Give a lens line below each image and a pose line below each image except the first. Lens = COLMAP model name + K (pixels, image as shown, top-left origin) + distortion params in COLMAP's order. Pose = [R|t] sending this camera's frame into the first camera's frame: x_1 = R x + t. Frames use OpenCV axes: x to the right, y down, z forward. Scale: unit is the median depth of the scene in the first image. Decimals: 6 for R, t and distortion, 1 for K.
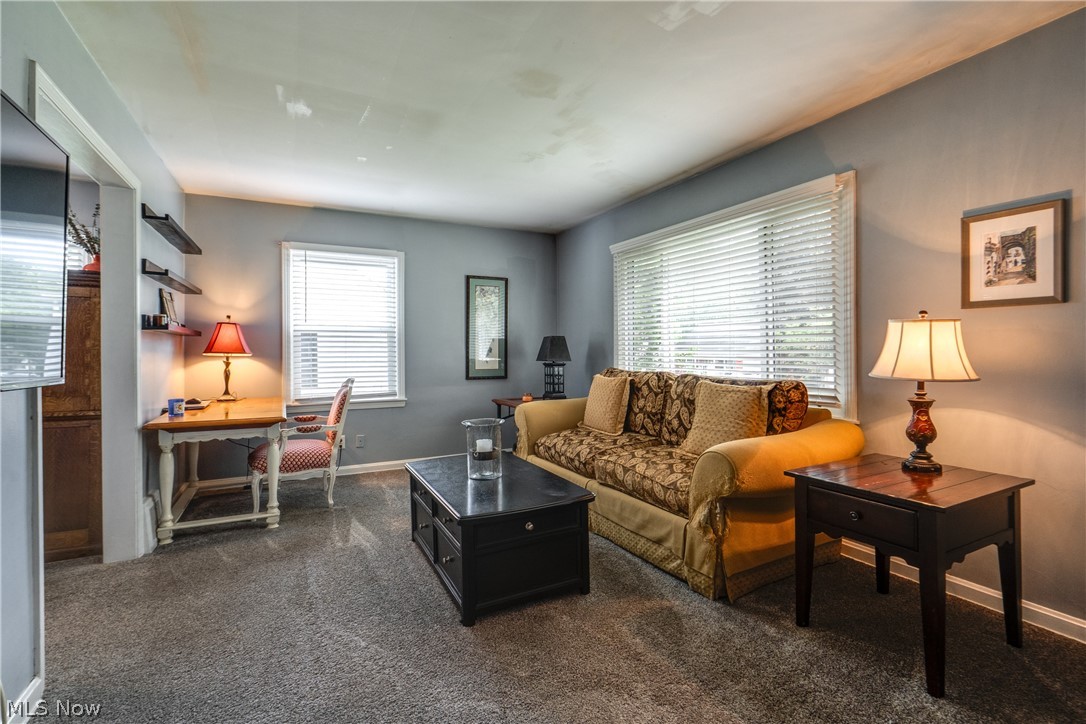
lens RADIAL K [[501.1, 0, 541.3], [0, 501.1, 349.5], [0, 0, 1]] dist [-0.014498, 0.008797]
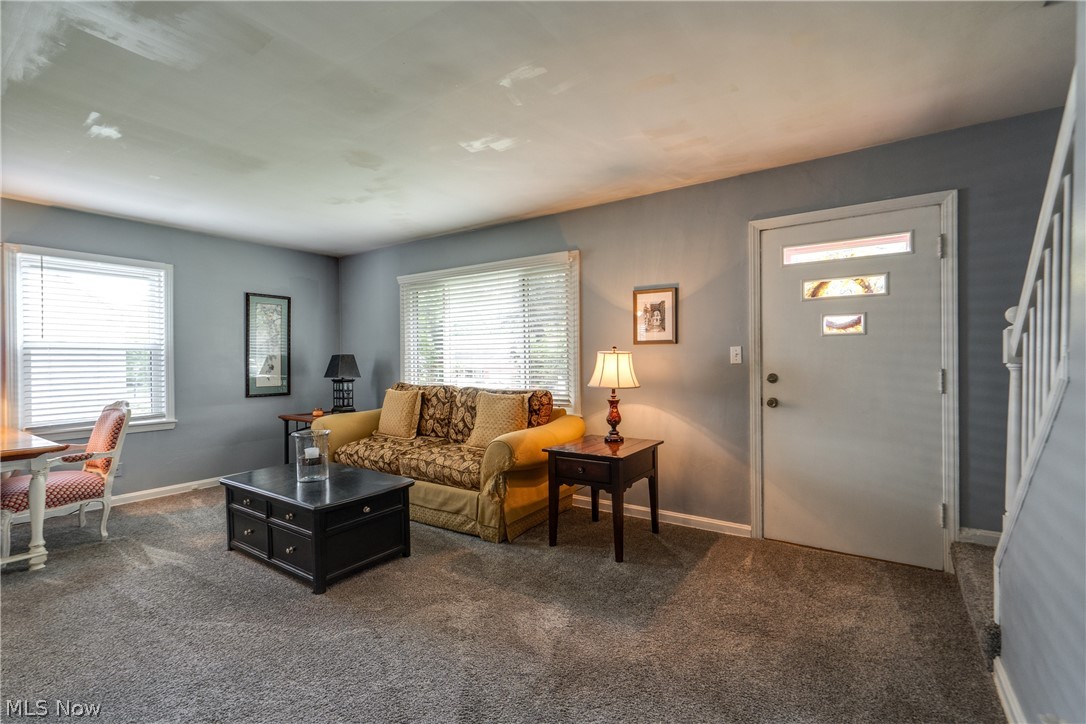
lens RADIAL K [[501.1, 0, 541.3], [0, 501.1, 349.5], [0, 0, 1]] dist [-0.014498, 0.008797]
pose [[0.881863, 0.007669, 0.471443, -0.191084], [0.002245, 0.999788, -0.020462, -0.025856], [-0.471500, 0.019103, 0.881659, -0.287370]]
